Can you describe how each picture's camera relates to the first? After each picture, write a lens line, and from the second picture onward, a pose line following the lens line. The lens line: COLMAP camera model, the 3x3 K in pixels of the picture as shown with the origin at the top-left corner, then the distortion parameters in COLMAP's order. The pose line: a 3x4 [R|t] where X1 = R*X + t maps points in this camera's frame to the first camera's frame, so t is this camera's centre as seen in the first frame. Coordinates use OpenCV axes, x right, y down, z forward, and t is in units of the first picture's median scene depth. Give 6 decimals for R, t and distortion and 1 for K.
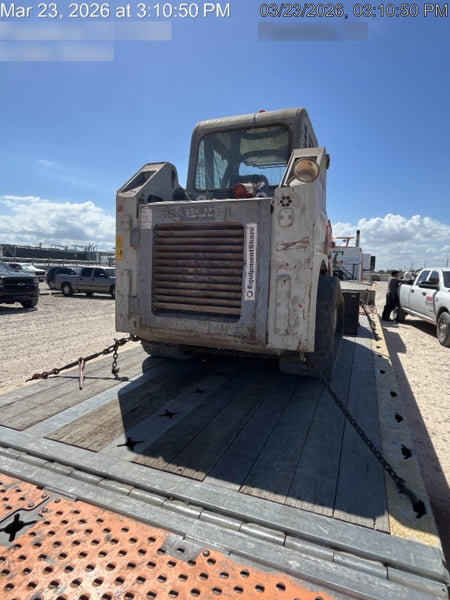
lens RADIAL K [[349.2, 0, 225.0], [0, 349.2, 300.0], [0, 0, 1]] dist [-0.007143, -0.000671]
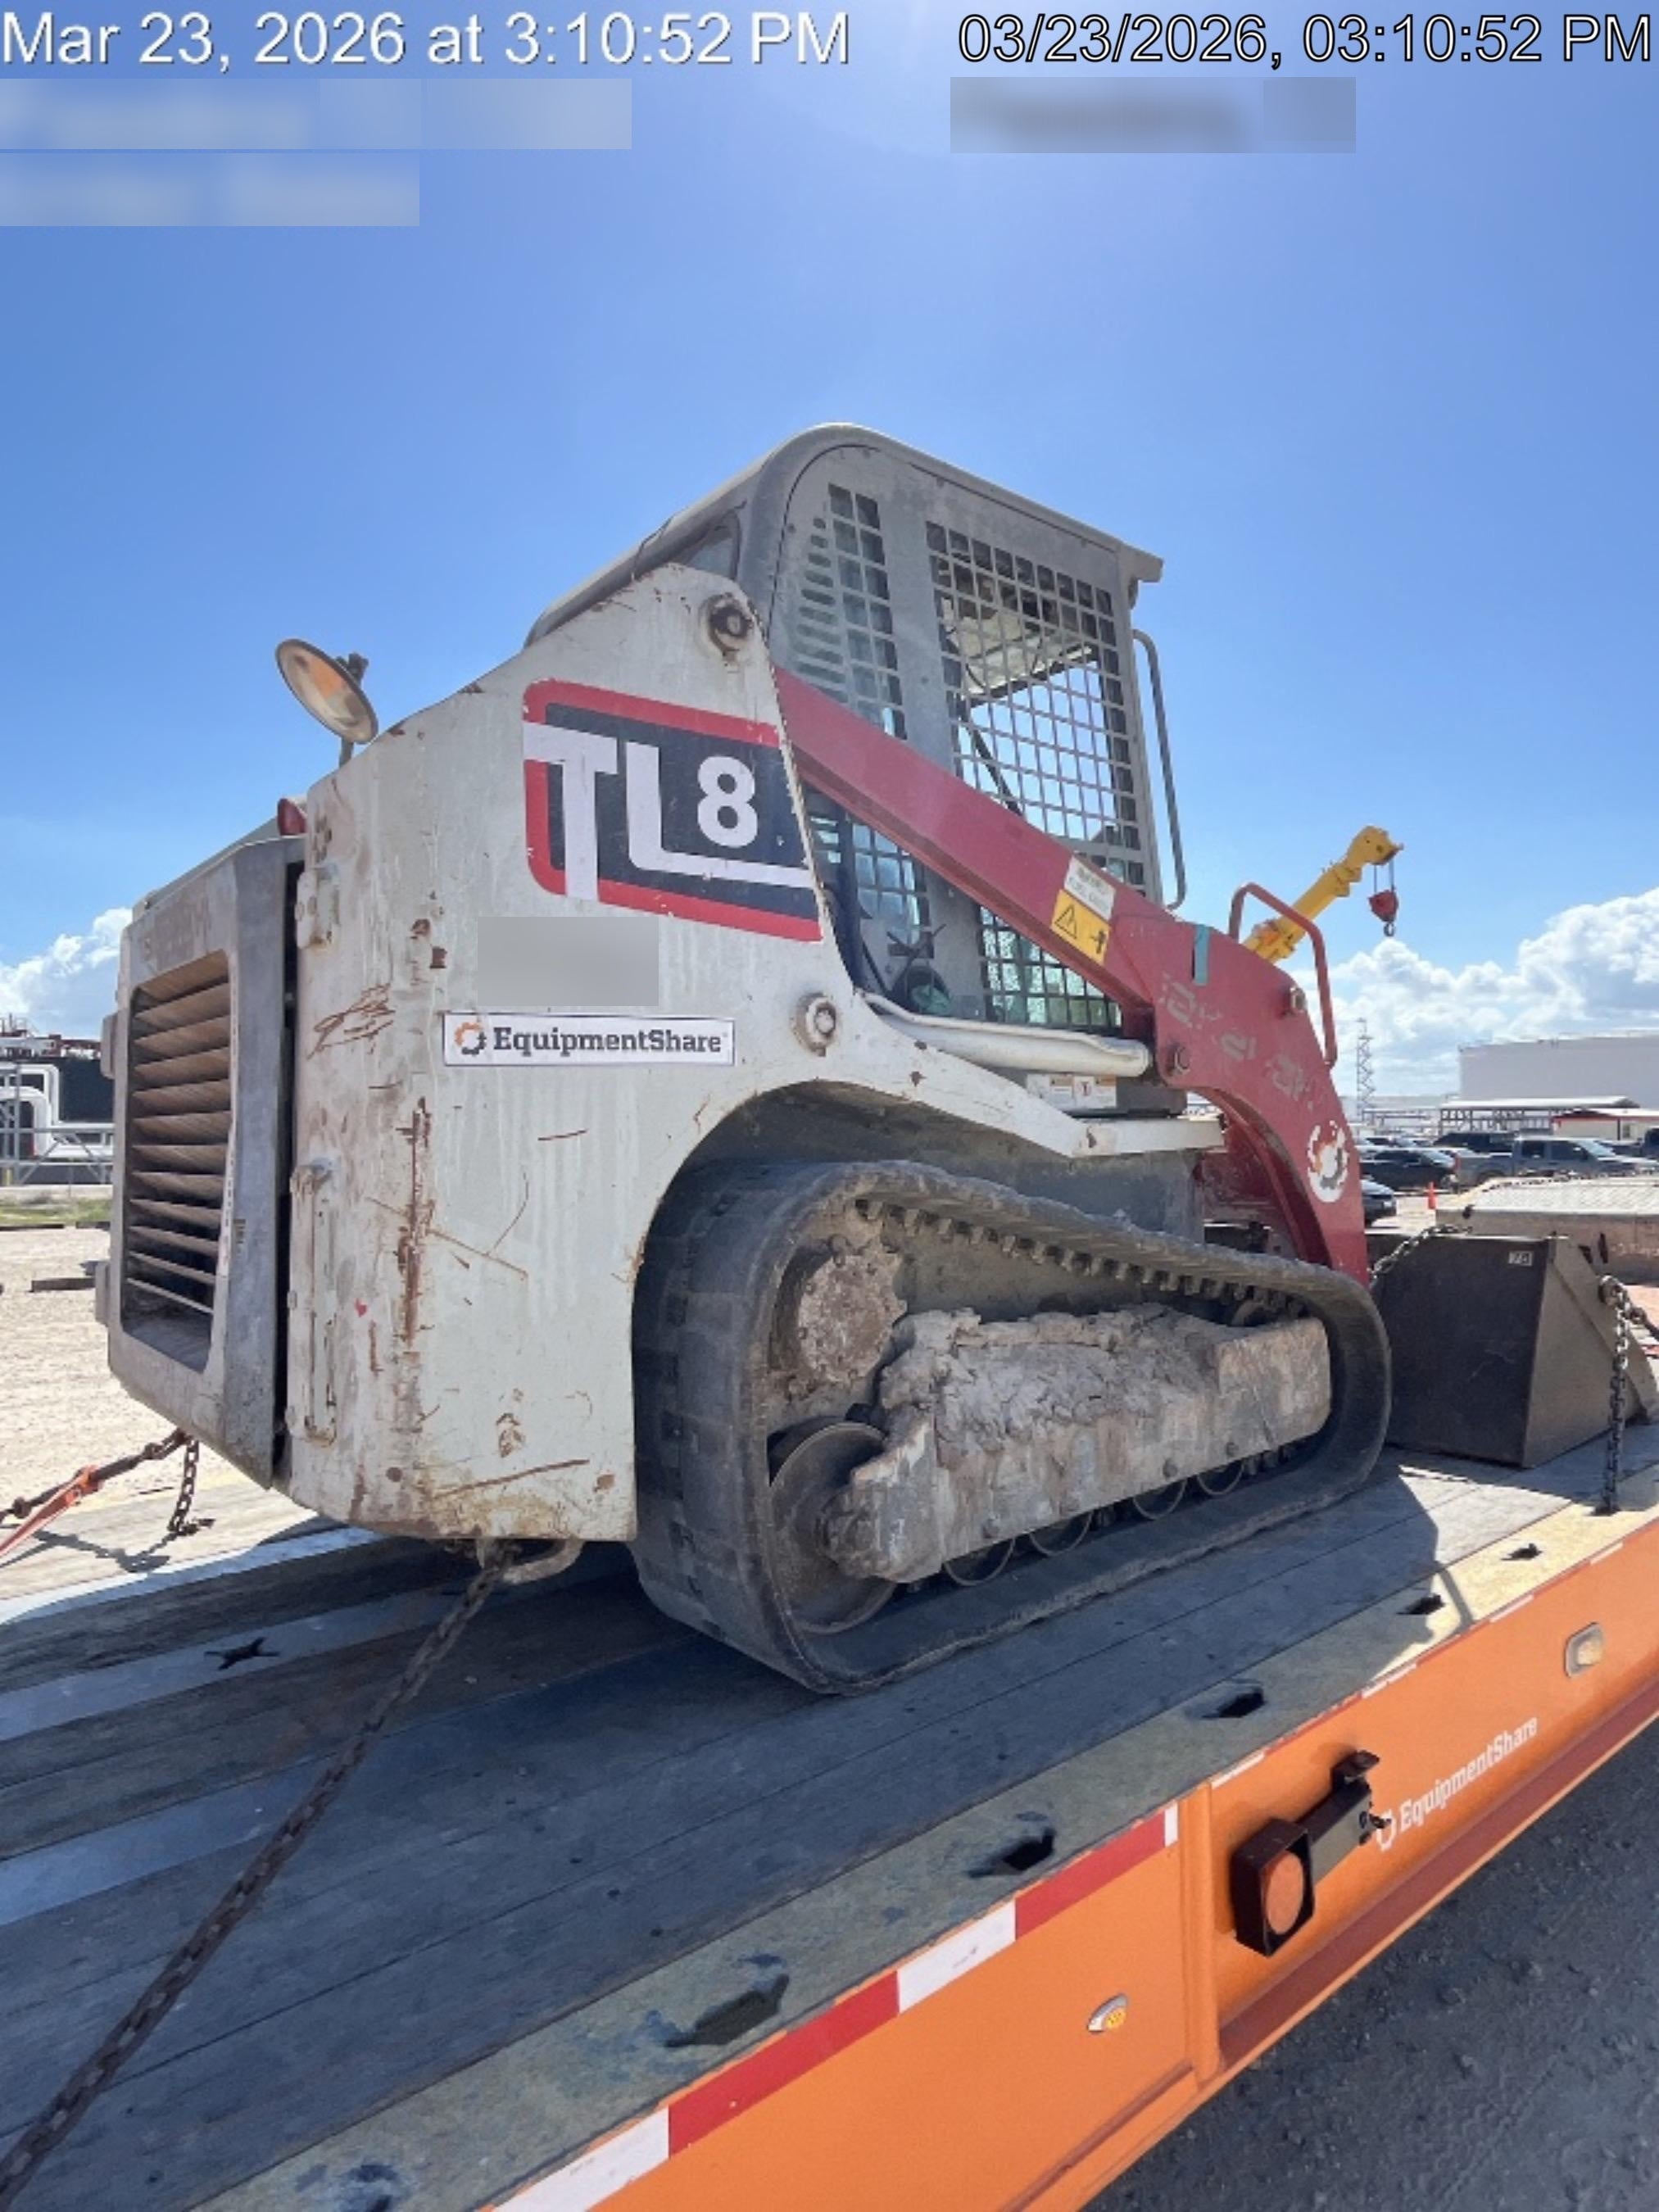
lens RADIAL K [[1287.5, 0, 829.5], [0, 1287.5, 1106.0], [0, 0, 1]] dist [-0.007143, -0.000671]
pose [[0.878234, -0.047012, -0.475914, 0.722442], [-0.010161, 0.993097, -0.116852, -0.014295], [0.478123, 0.107460, 0.871694, 0.383261]]
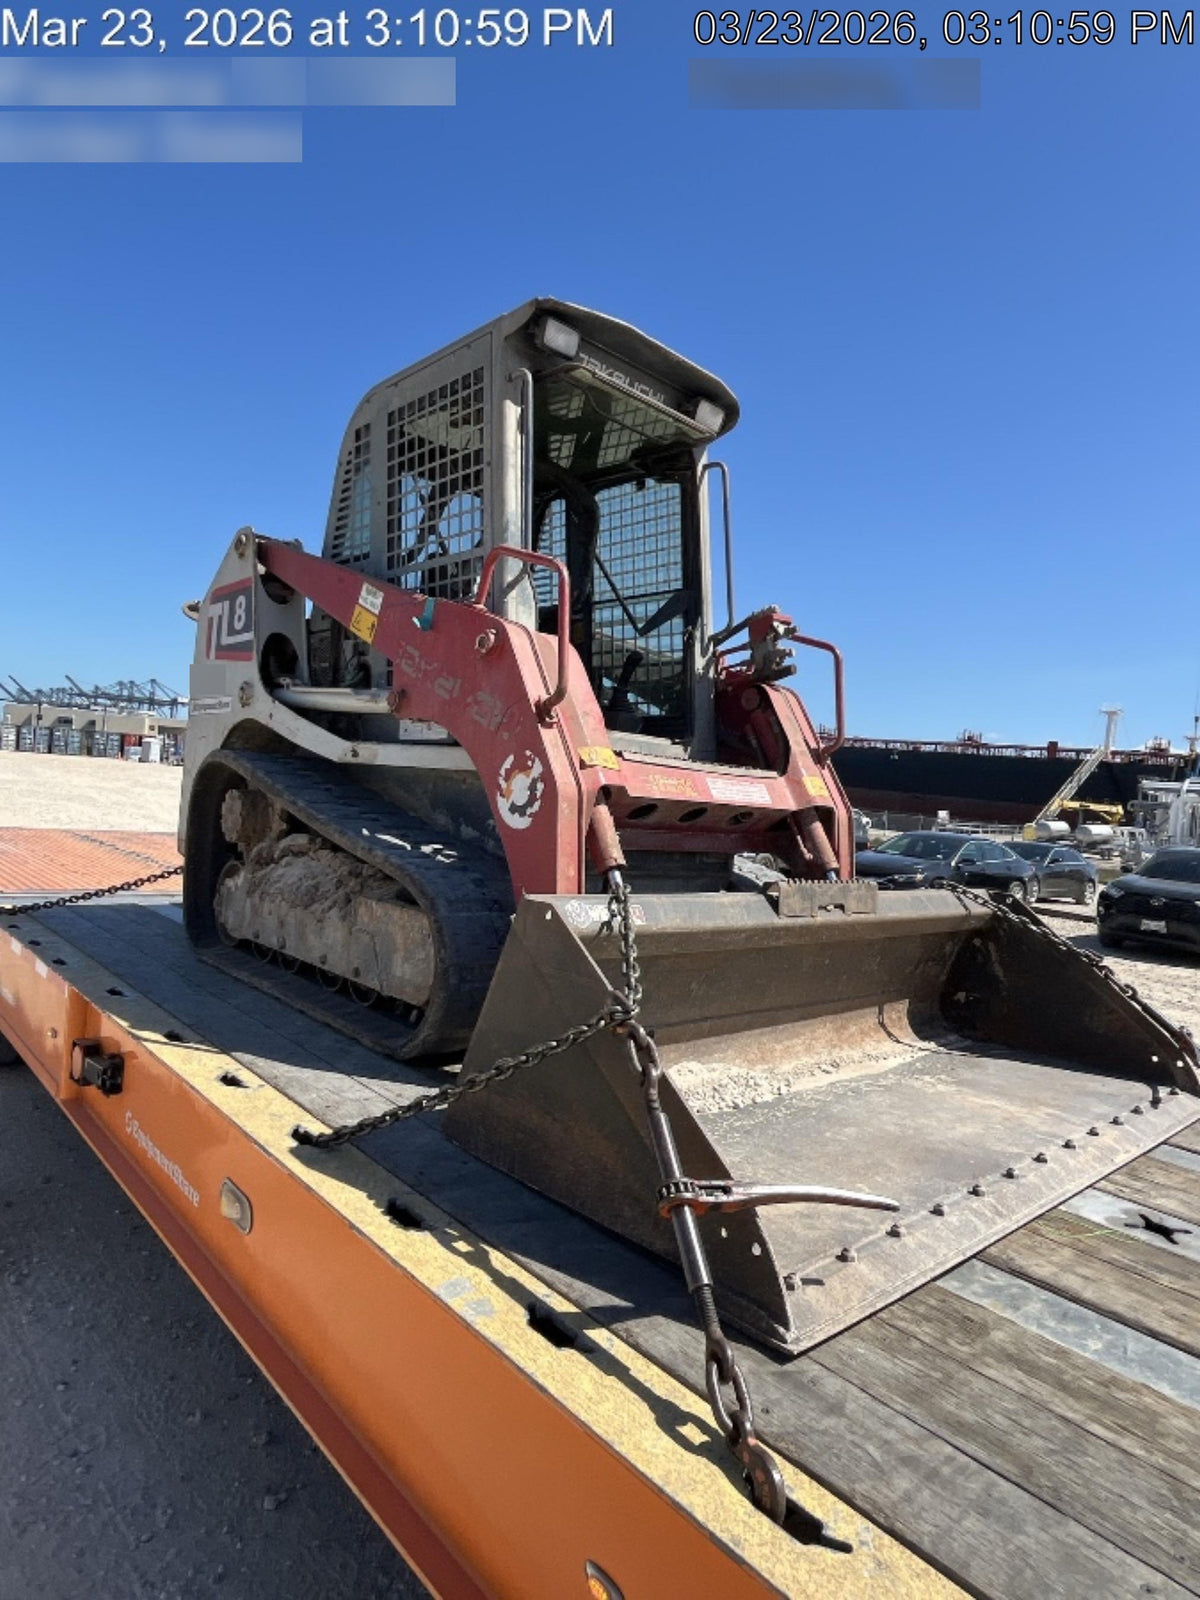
lens RADIAL K [[931.3, 0, 600.0], [0, 931.3, 800.0], [0, 0, 1]] dist [-0.007143, -0.000671]
pose [[-0.434437, -0.052880, -0.899149, 1.389073], [-0.184547, 0.982322, 0.031394, -0.151476], [0.881594, 0.179574, -0.436516, 2.271709]]
